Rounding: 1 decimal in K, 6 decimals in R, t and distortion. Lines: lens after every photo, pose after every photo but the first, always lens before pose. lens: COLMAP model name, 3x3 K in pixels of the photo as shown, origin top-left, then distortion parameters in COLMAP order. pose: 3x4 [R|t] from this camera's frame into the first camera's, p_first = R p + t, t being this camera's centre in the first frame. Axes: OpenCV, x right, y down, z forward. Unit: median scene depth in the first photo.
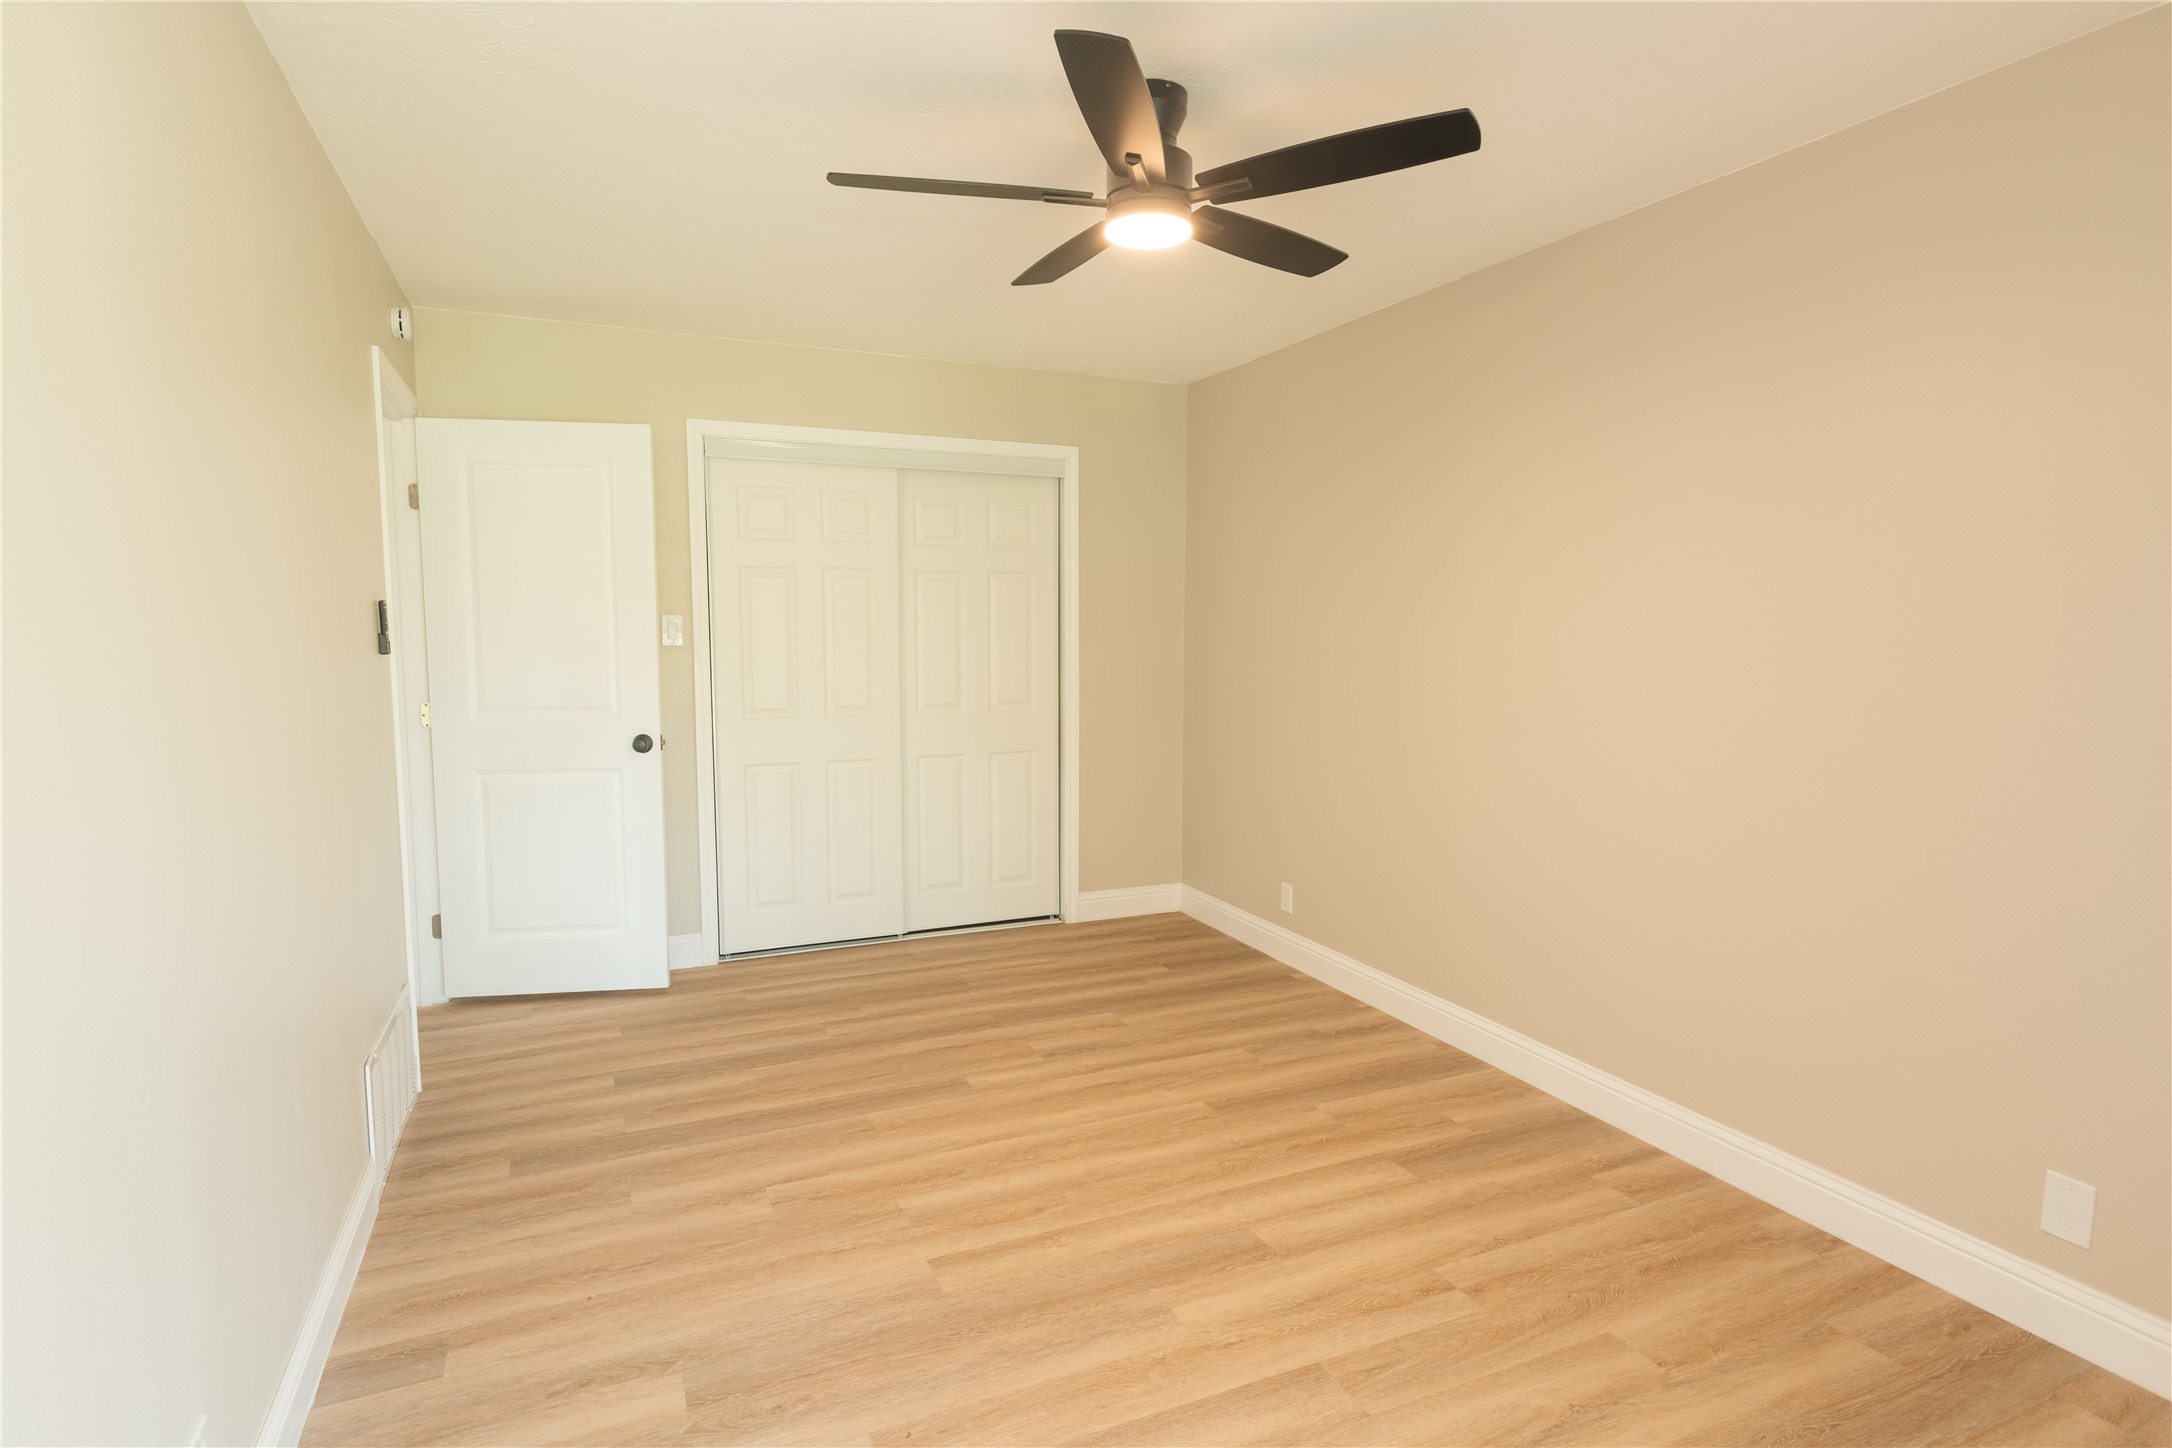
lens RADIAL K [[1114.1, 0, 1074.2], [0, 1114.1, 727.1], [0, 0, 1]] dist [-0.002639, -0.001301]
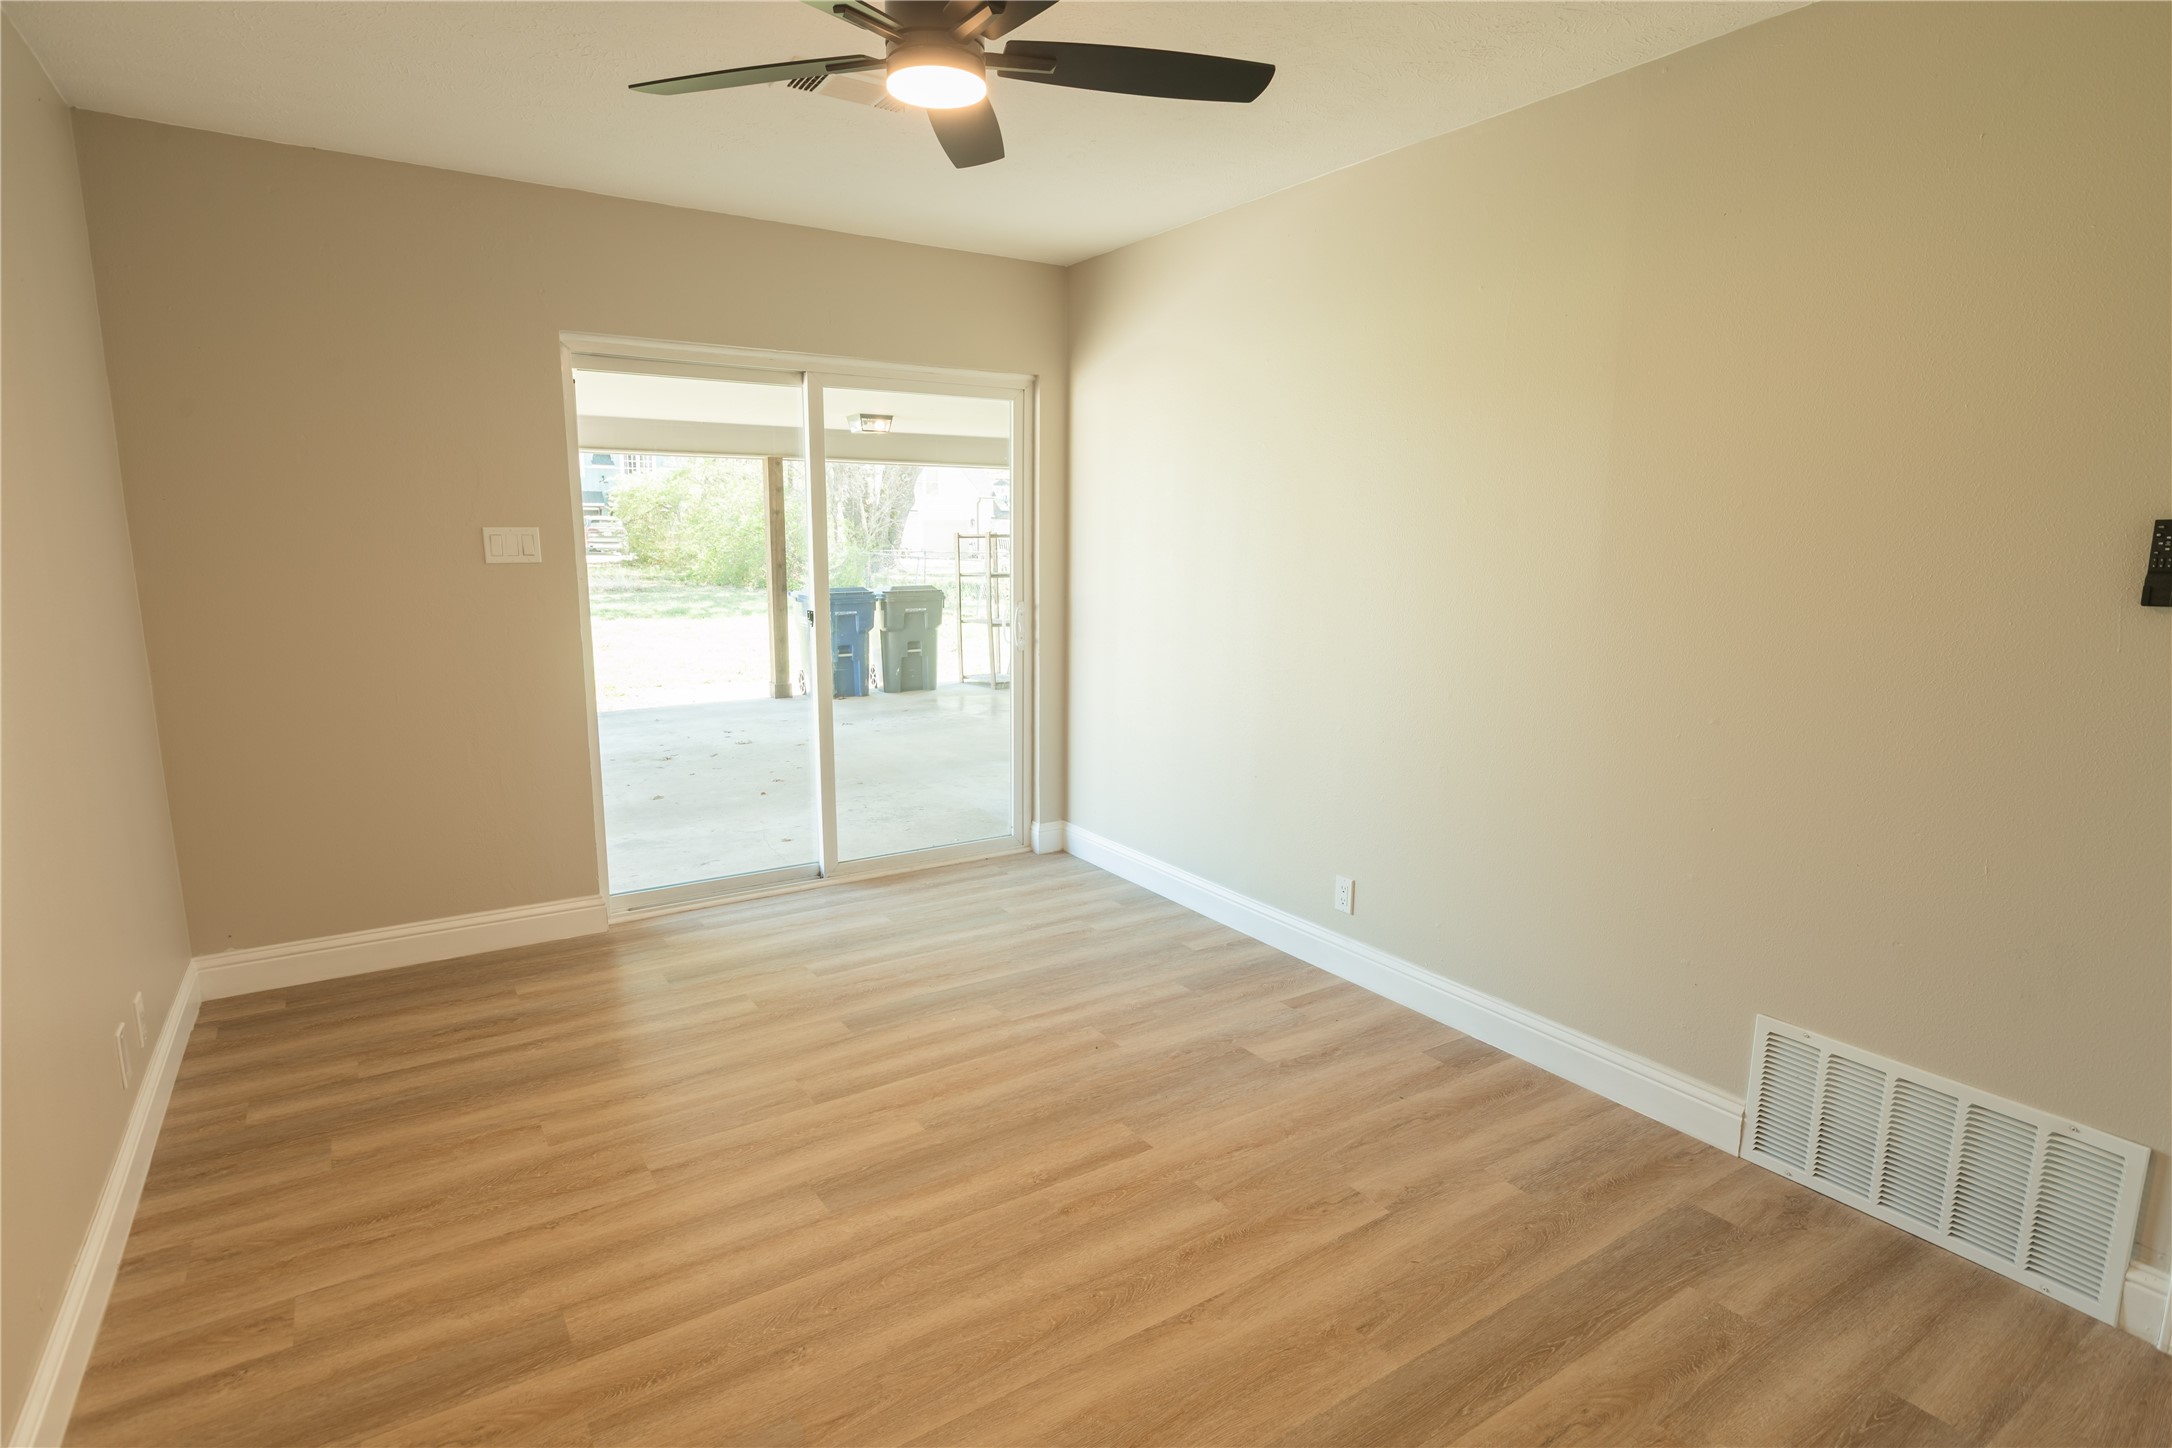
lens RADIAL K [[1114.1, 0, 1074.2], [0, 1114.1, 727.1], [0, 0, 1]] dist [-0.002639, -0.001301]
pose [[-0.987018, 0.017024, -0.159702, 0.097457], [-0.026477, 0.963513, 0.266348, -0.175346], [0.158409, 0.267119, -0.950555, 1.764301]]
